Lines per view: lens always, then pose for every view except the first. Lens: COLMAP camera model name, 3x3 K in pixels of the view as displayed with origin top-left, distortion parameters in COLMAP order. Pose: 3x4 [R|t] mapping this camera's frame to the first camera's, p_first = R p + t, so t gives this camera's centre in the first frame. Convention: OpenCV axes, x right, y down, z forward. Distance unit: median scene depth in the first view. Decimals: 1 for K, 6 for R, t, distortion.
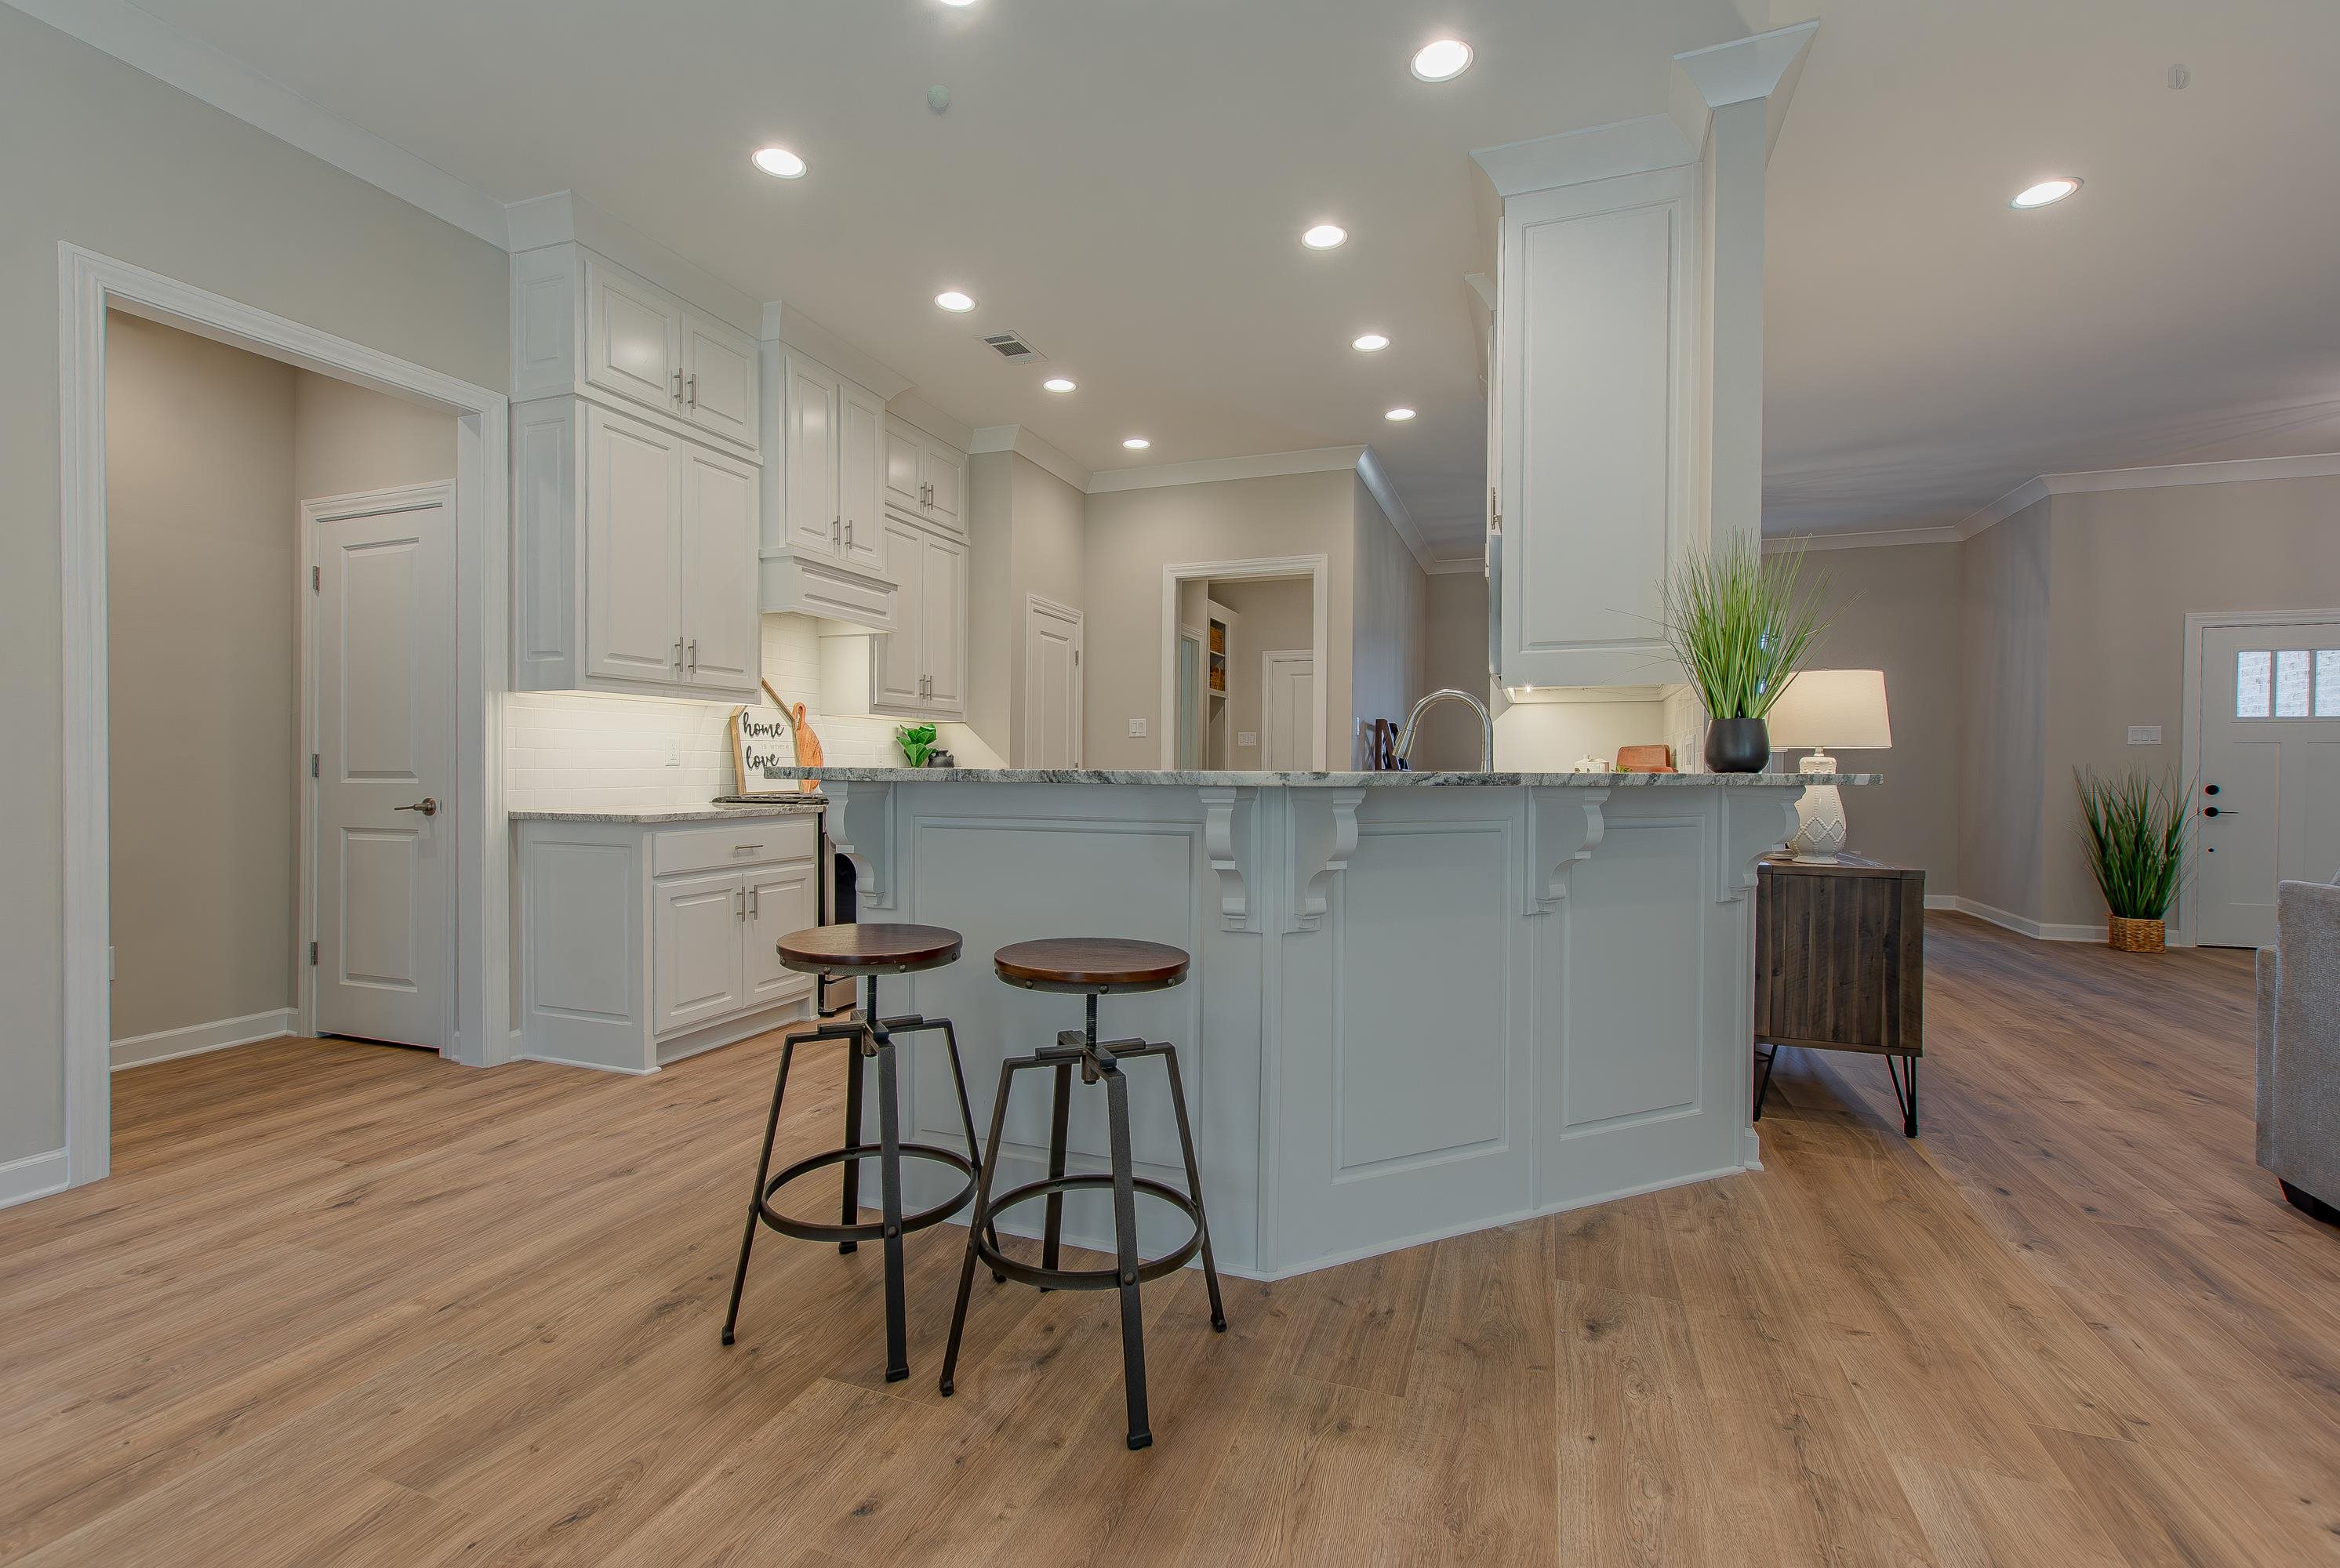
lens RADIAL K [[1027.8, 0, 1164.7], [0, 1027.8, 779.5], [0, 0, 1]] dist [0.004742, -0.002517]
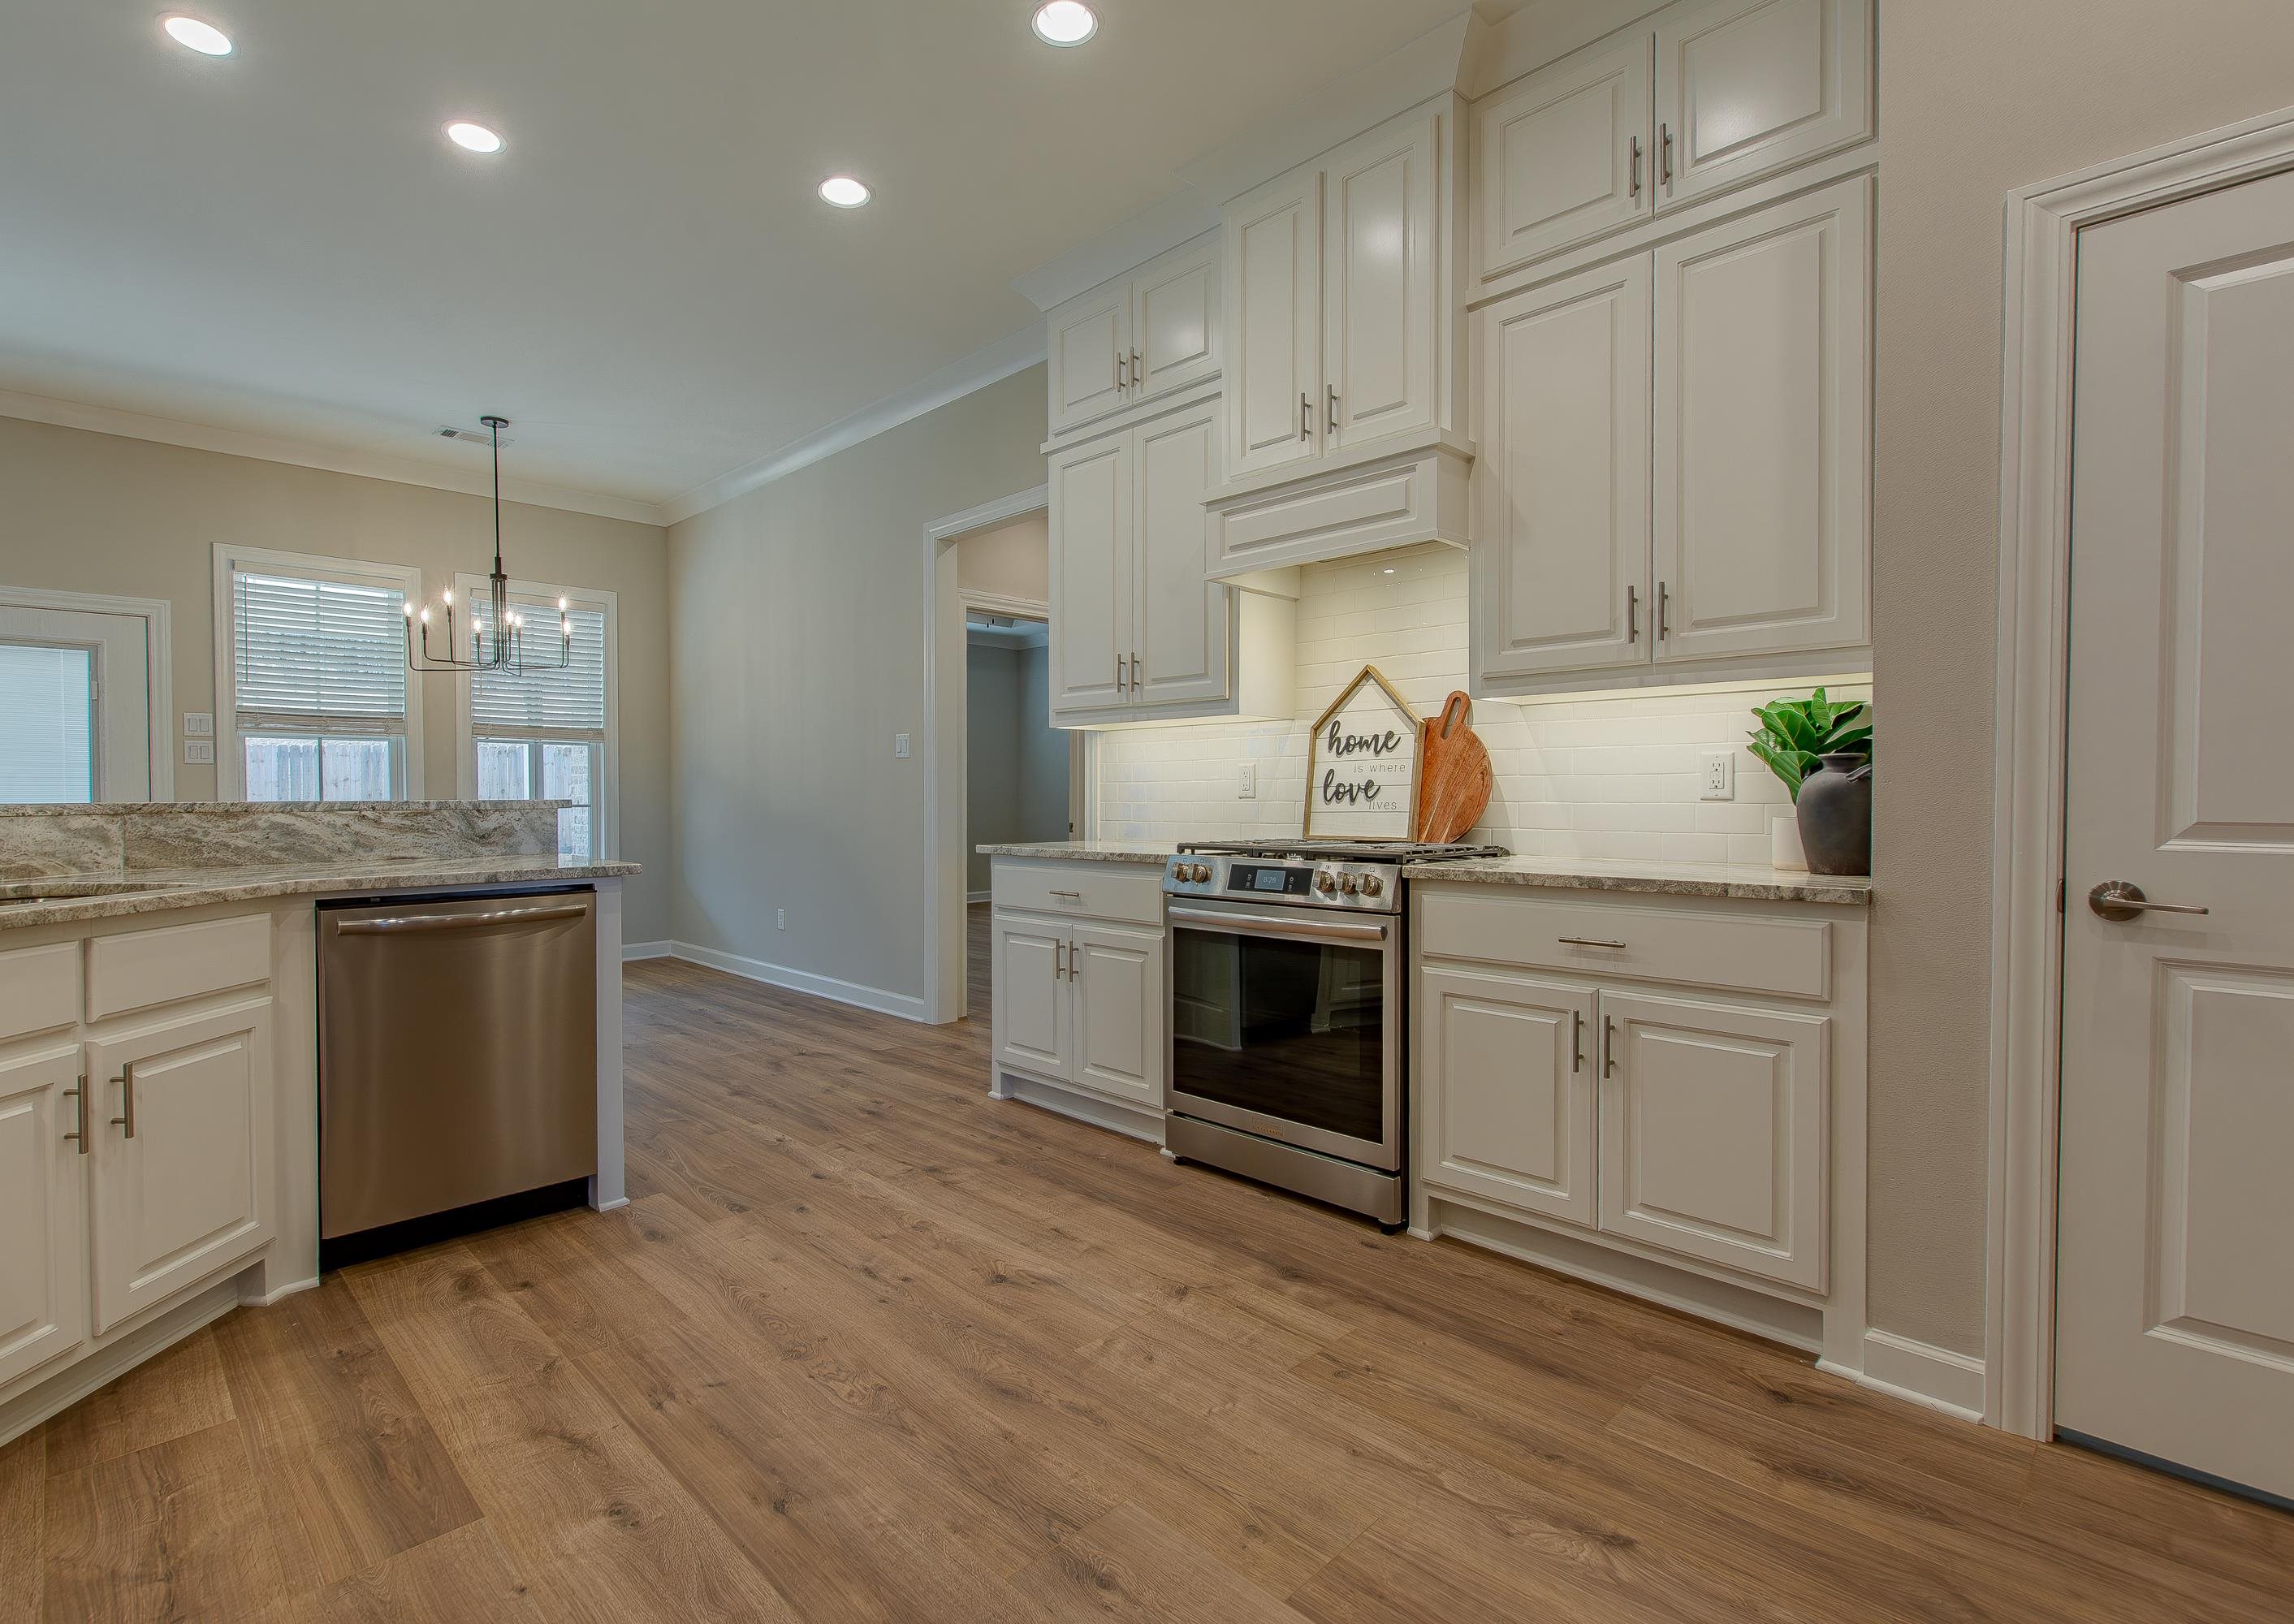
lens RADIAL K [[1071.2, 0, 1072.7], [0, 1071.2, 811.5], [0, 0, 1]] dist [0.002141, -0.000327]
pose [[-0.438347, 0.008865, -0.898762, 0.476199], [-0.010933, 0.999825, 0.015194, -0.019692], [0.898739, 0.016487, -0.438173, 1.704782]]
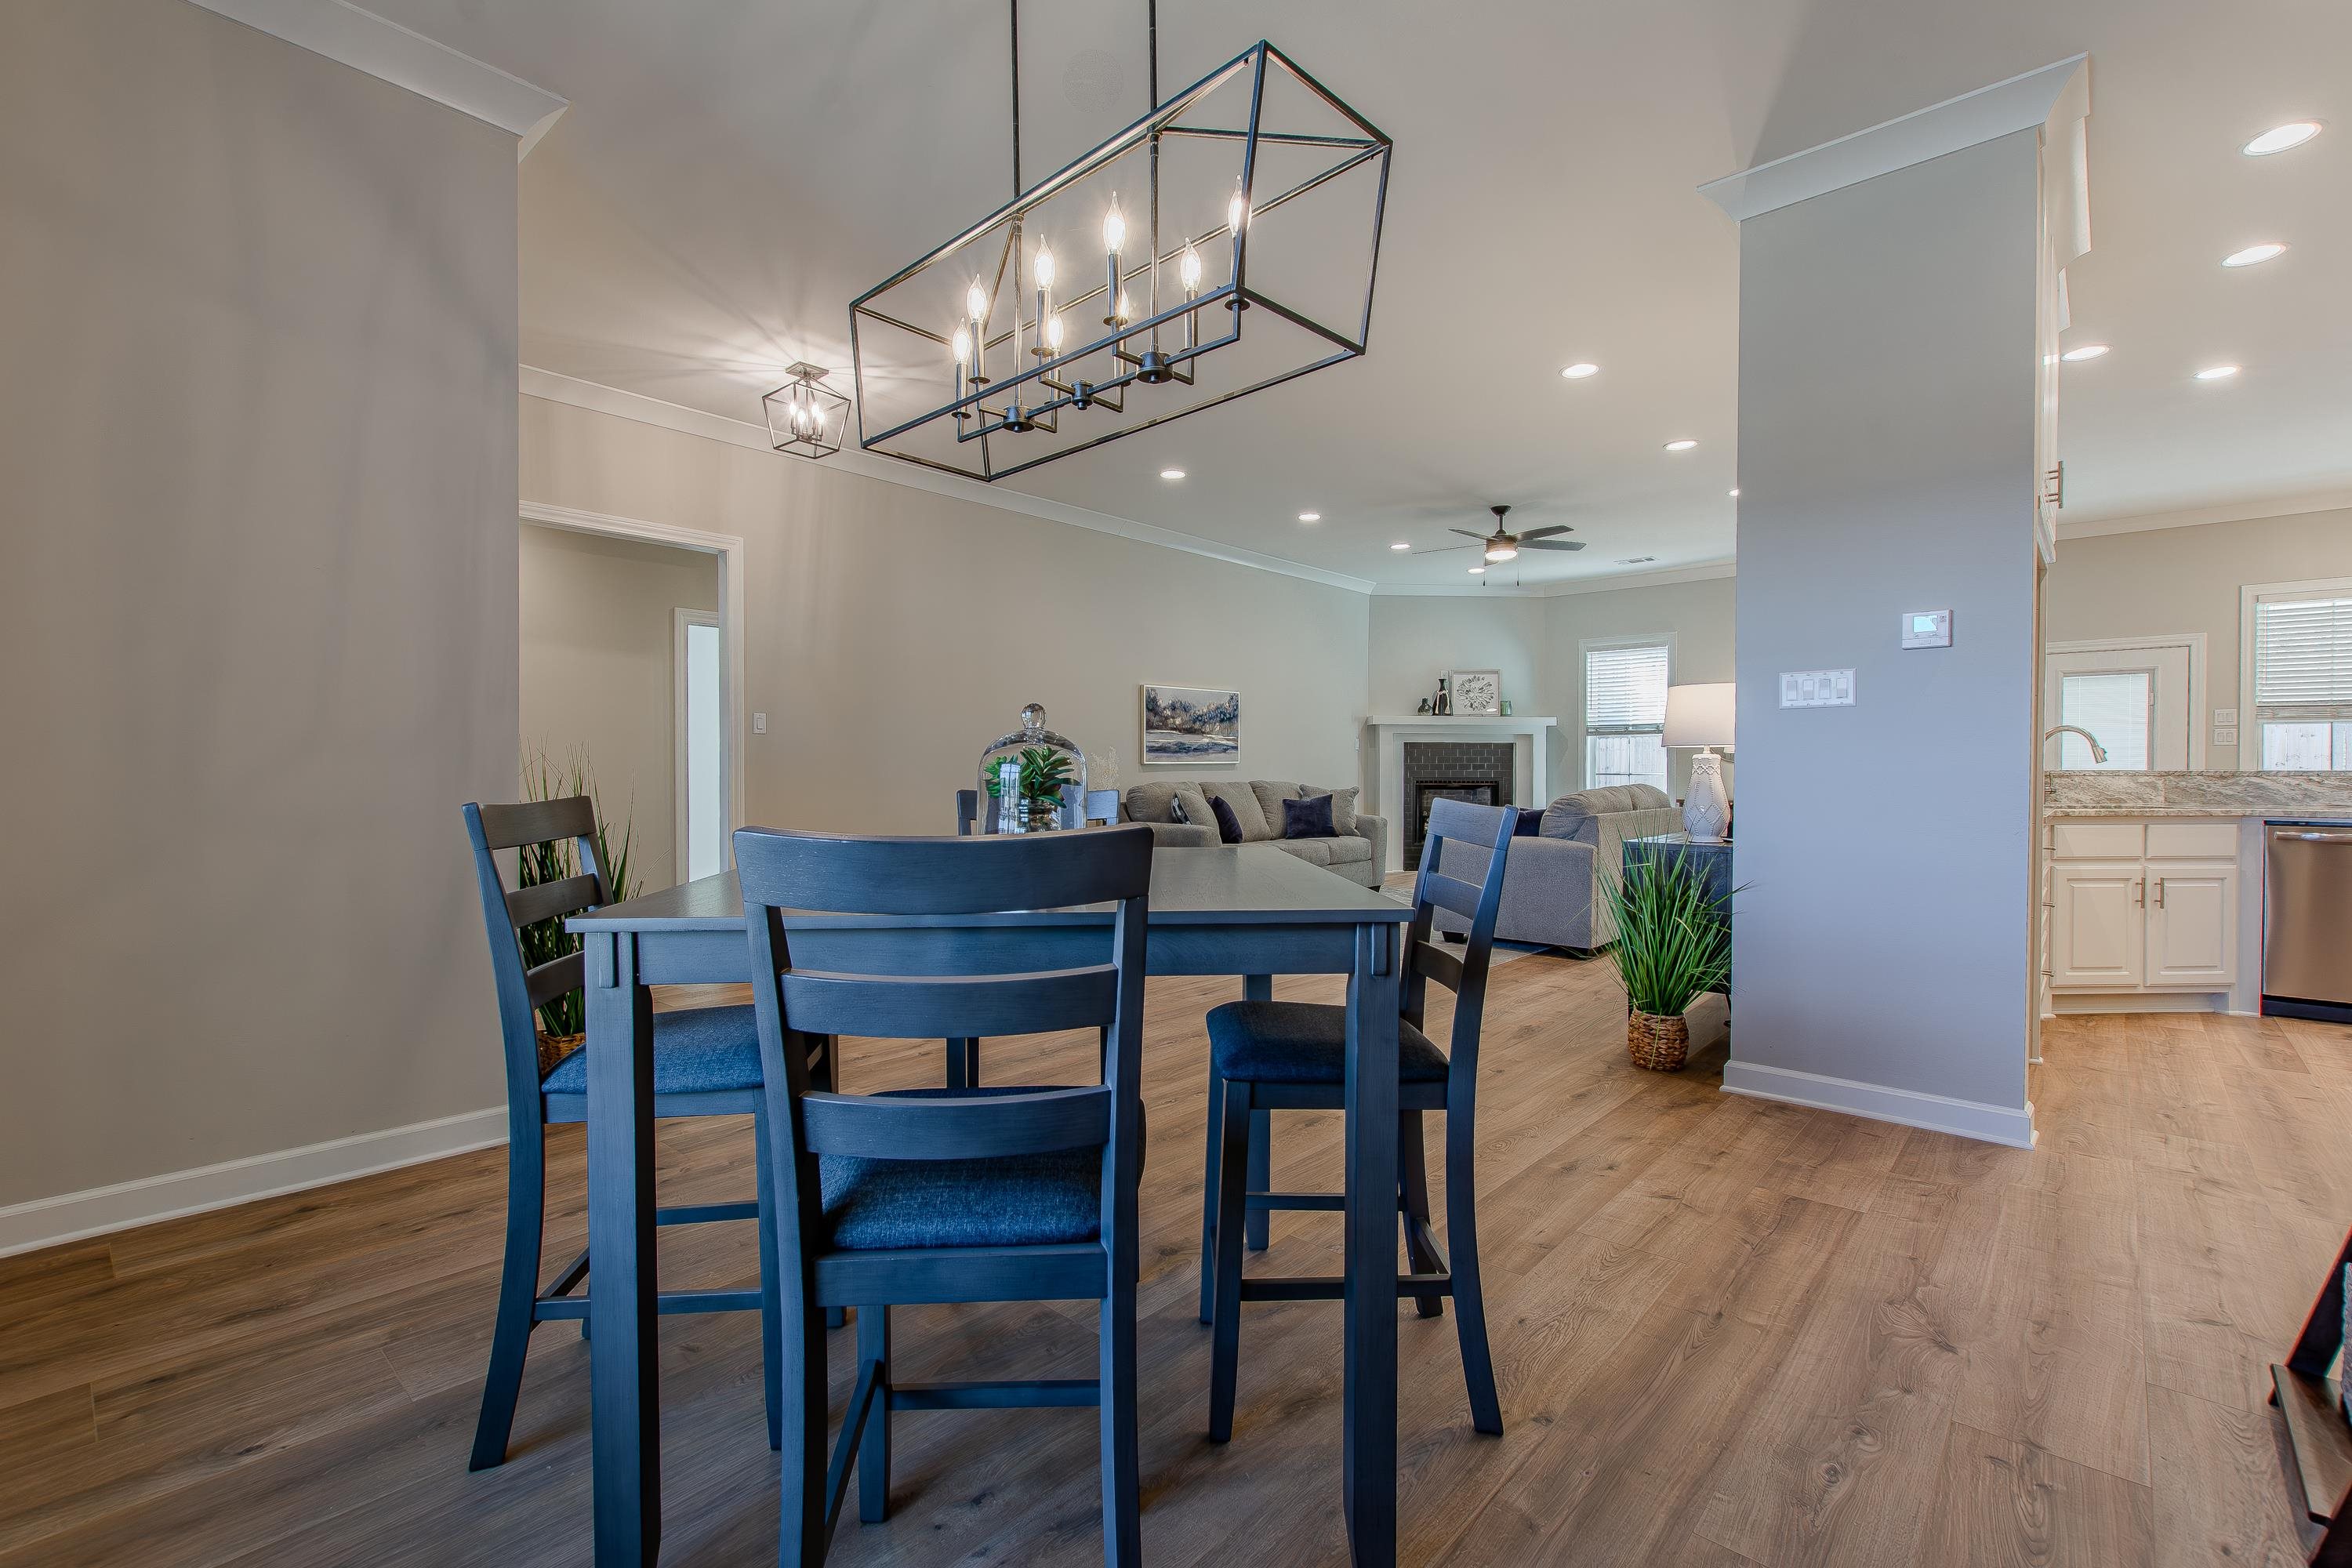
lens RADIAL K [[1031.5, 0, 1171.4], [0, 1031.5, 781.9], [0, 0, 1]] dist [0.007160, -0.004998]
pose [[-0.929414, -0.014588, 0.368750, 0.895214], [-0.004829, 0.999614, 0.027373, -0.024345], [-0.369007, 0.023660, -0.929126, 2.744756]]
